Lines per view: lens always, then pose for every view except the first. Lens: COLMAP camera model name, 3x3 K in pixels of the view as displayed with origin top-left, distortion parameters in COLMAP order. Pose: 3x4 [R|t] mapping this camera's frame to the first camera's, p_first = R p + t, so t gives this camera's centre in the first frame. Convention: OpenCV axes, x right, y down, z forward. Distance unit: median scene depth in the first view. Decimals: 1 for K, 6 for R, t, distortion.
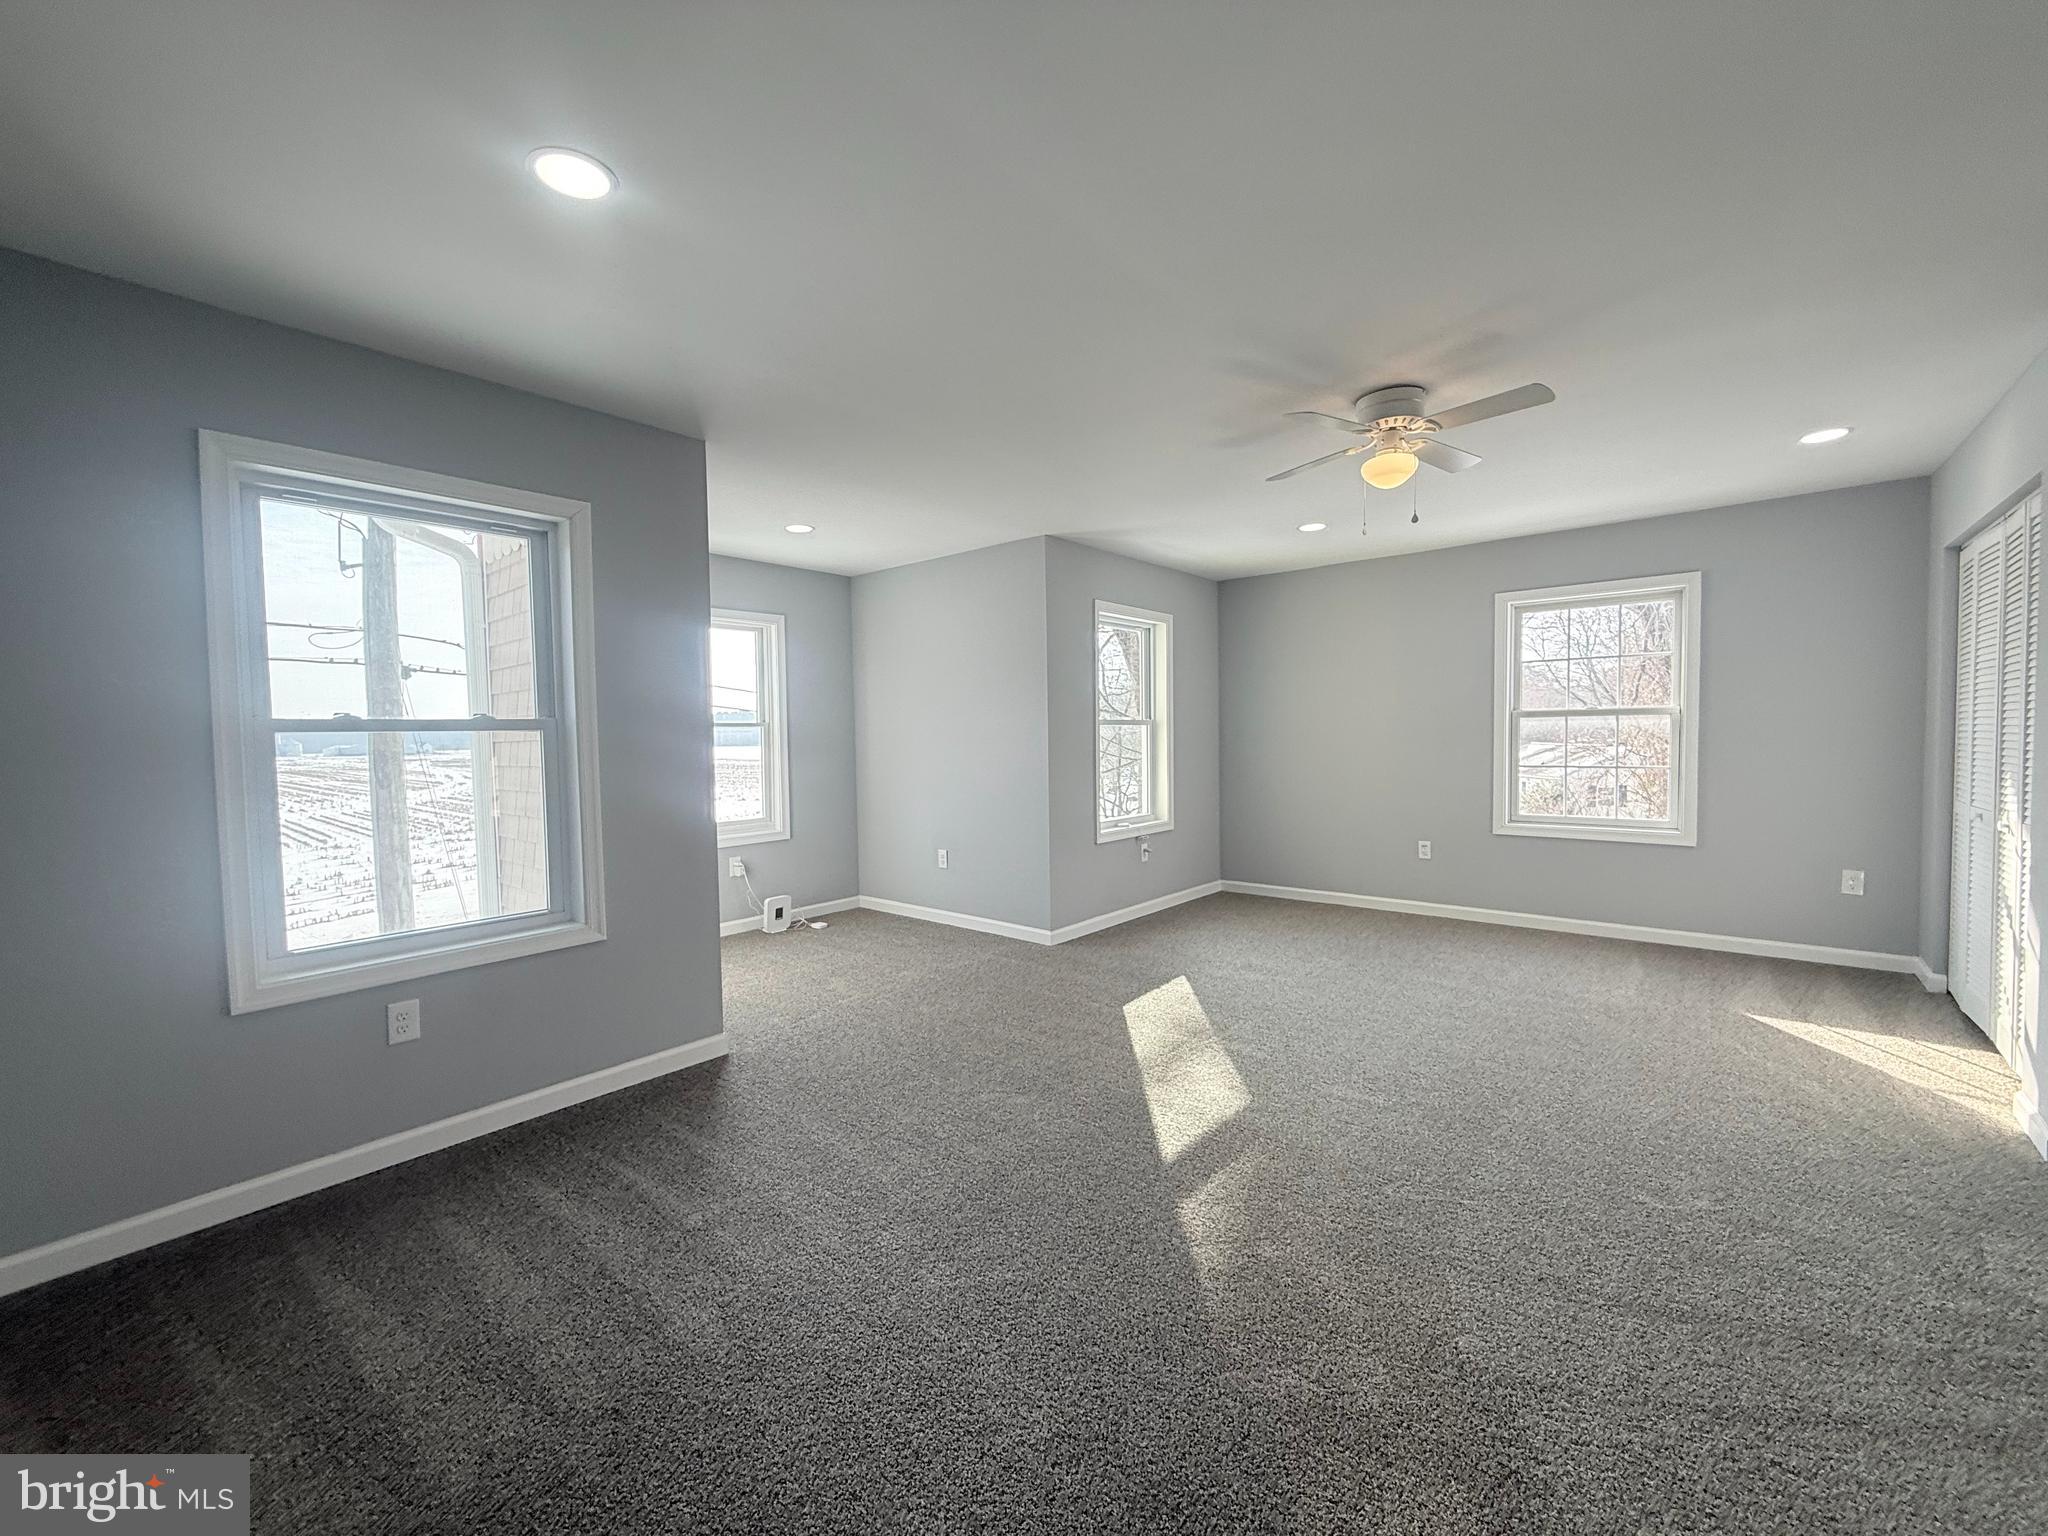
lens RADIAL K [[837.7, 0, 1013.6], [0, 837.7, 764.5], [0, 0, 1]] dist [0.001664, -0.000092]
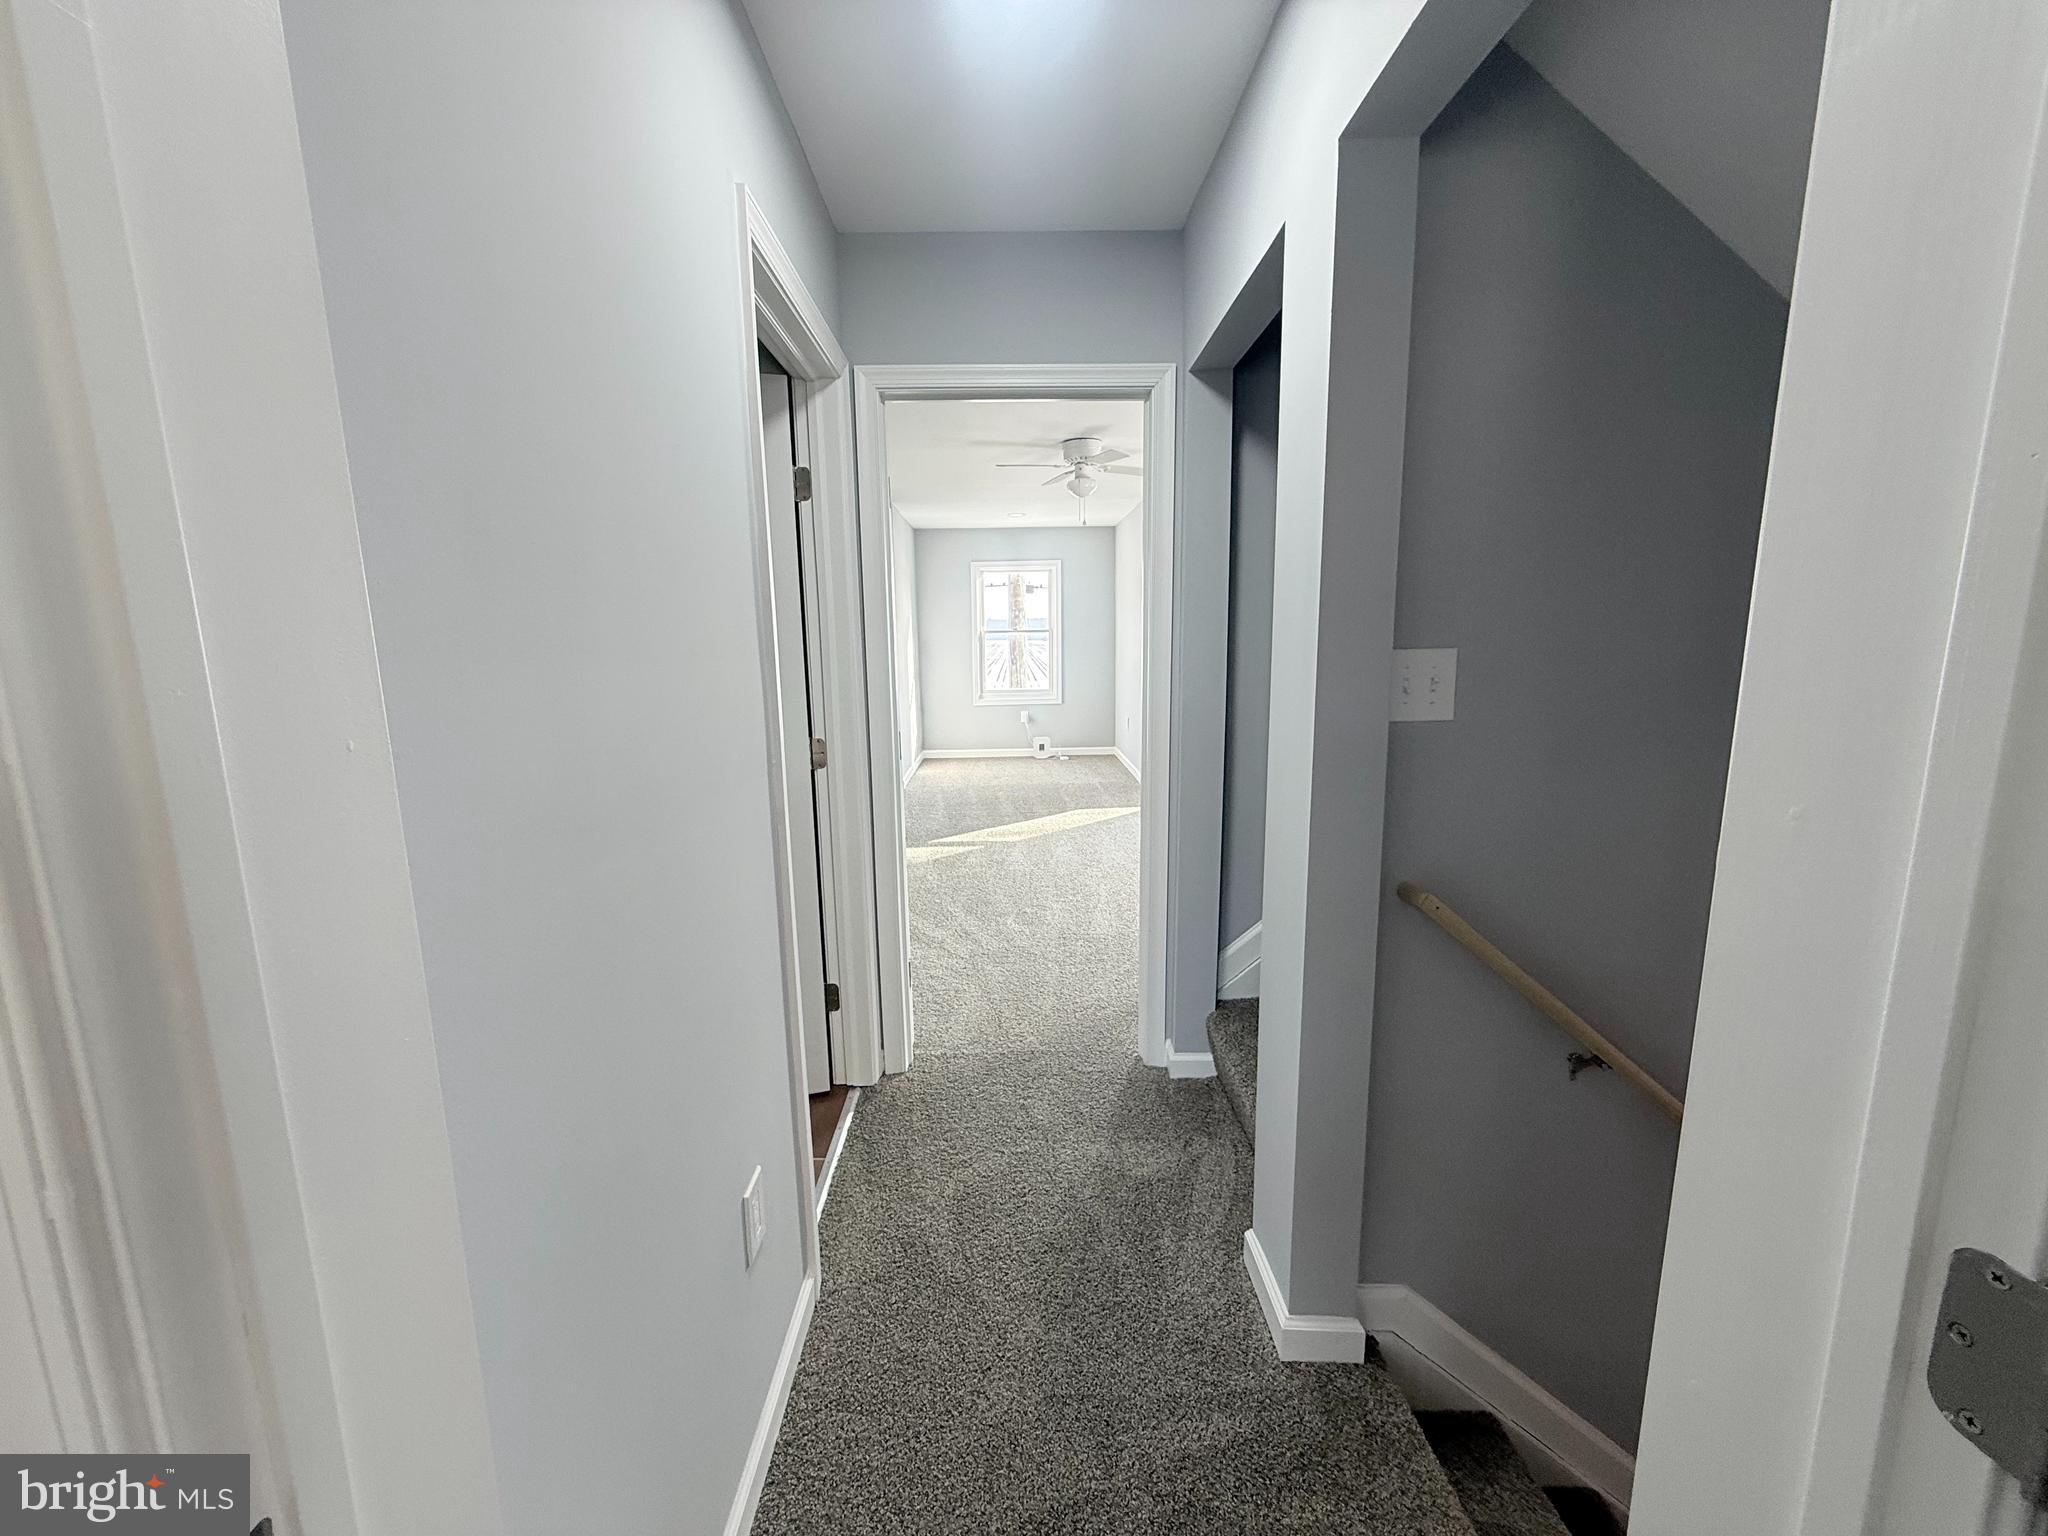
lens RADIAL K [[837.7, 0, 1013.6], [0, 837.7, 764.5], [0, 0, 1]] dist [0.001664, -0.000092]
pose [[0.644997, 0.122746, -0.754263, 0.932522], [-0.019322, 0.989320, 0.144476, -0.026293], [0.763941, -0.078613, 0.640479, -0.100375]]
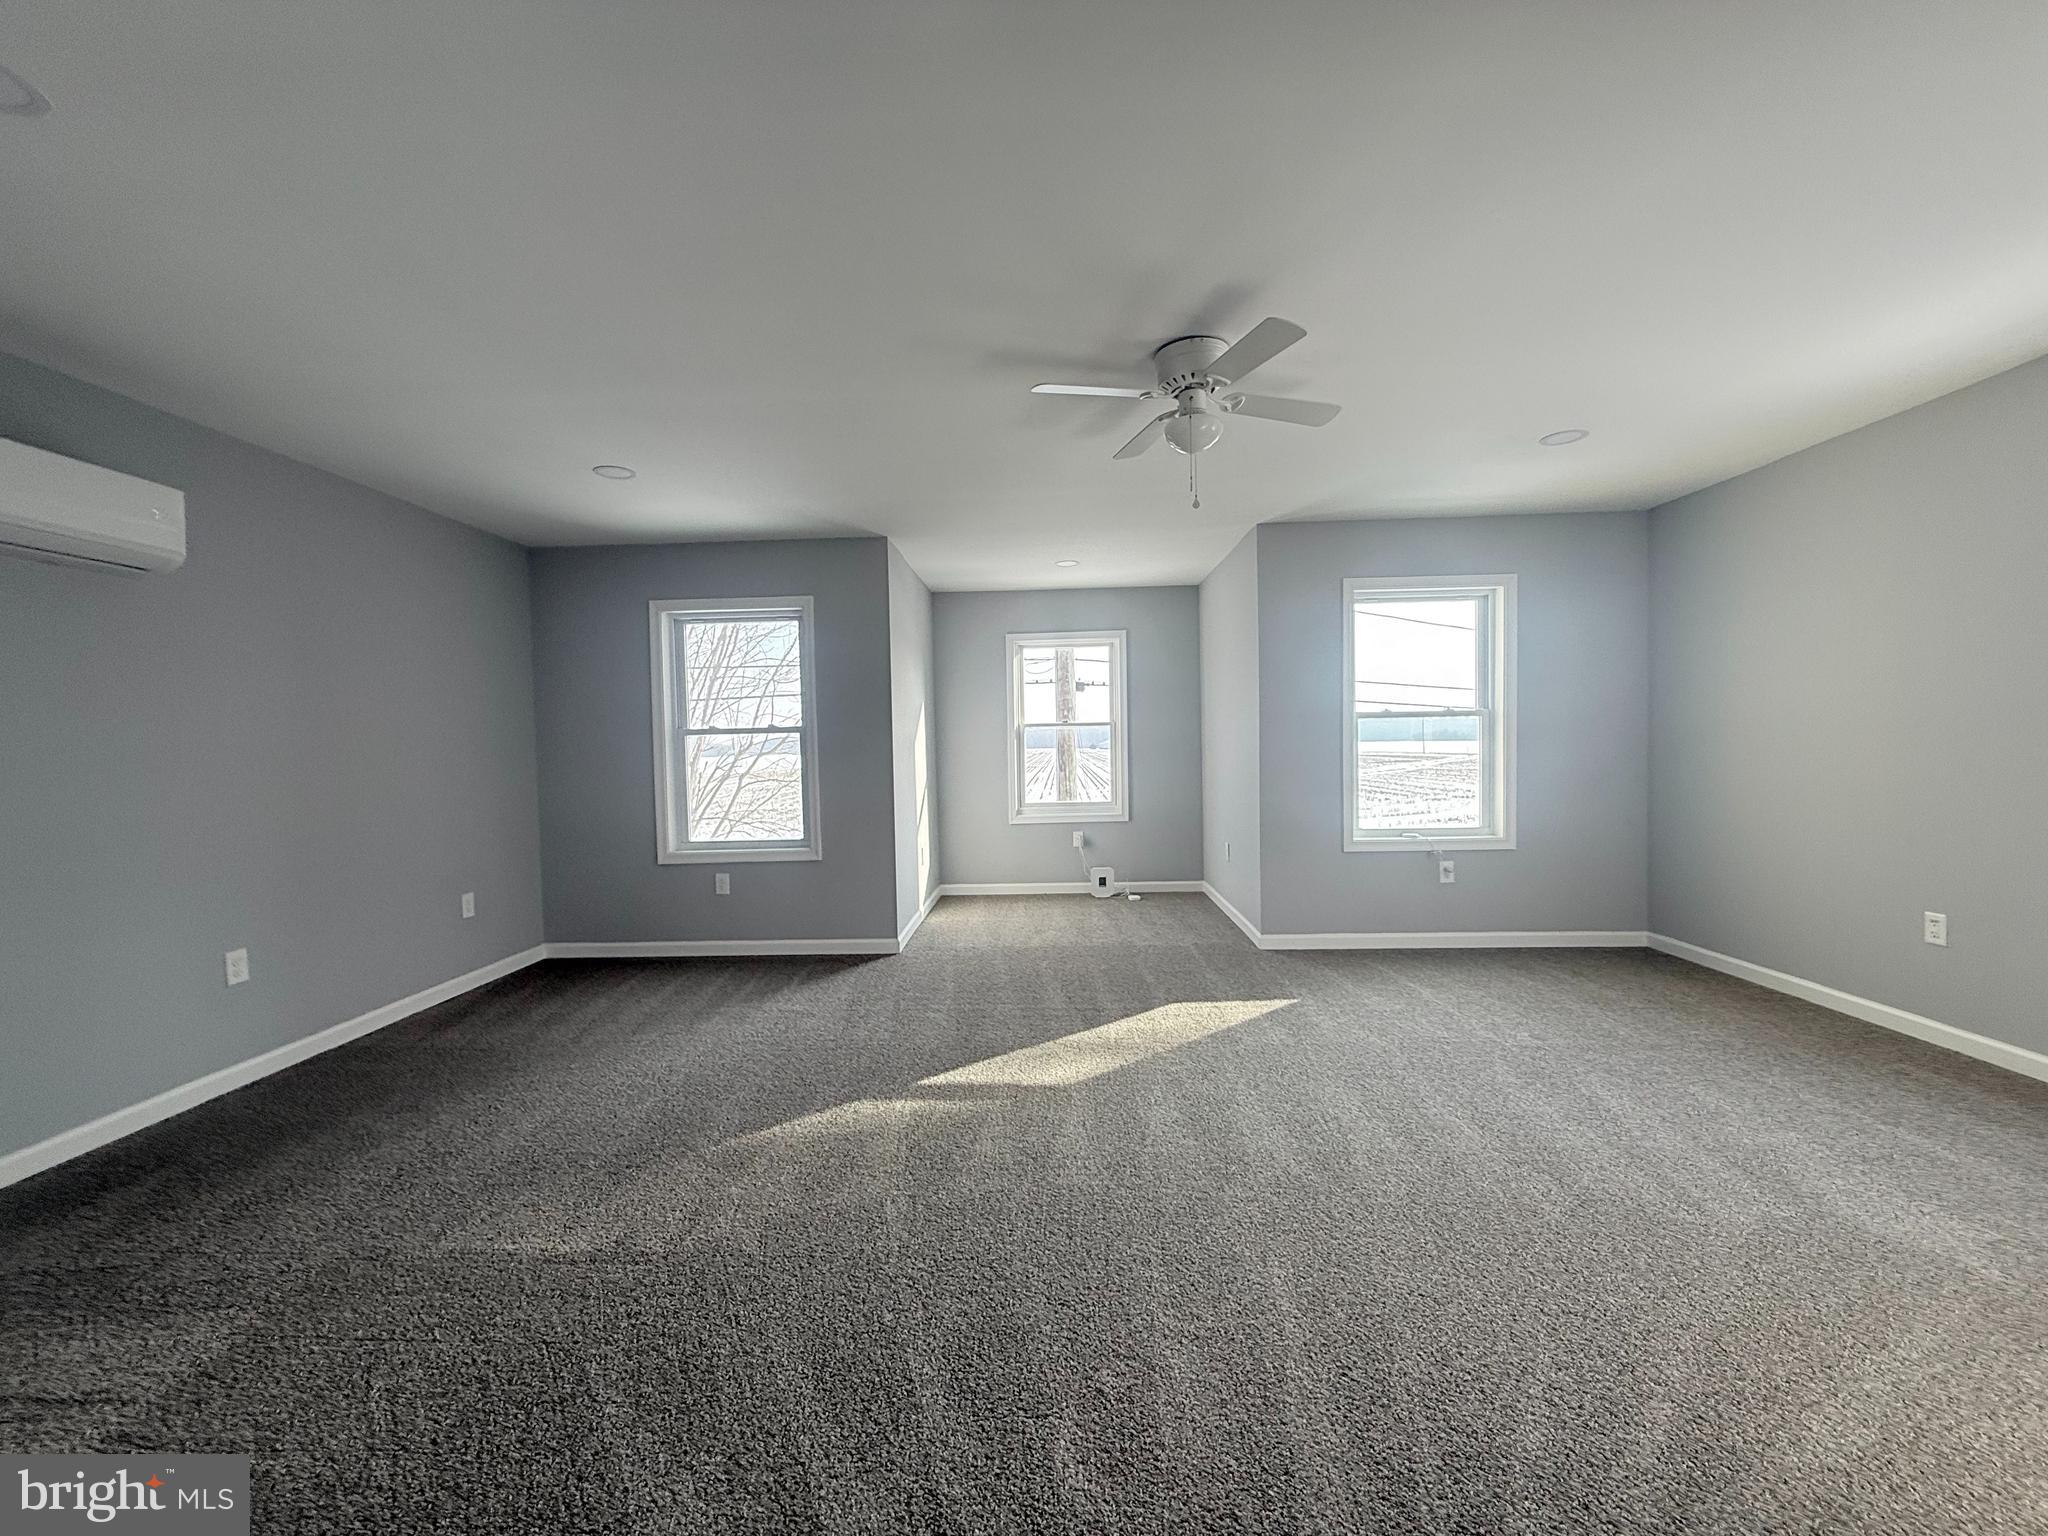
lens RADIAL K [[837.7, 0, 1013.6], [0, 837.7, 764.5], [0, 0, 1]] dist [0.001664, -0.000092]
pose [[0.600881, 0.022678, -0.799017, 0.598225], [-0.015936, 0.999739, 0.016390, -0.007656], [0.799180, 0.002884, 0.601085, 0.178059]]
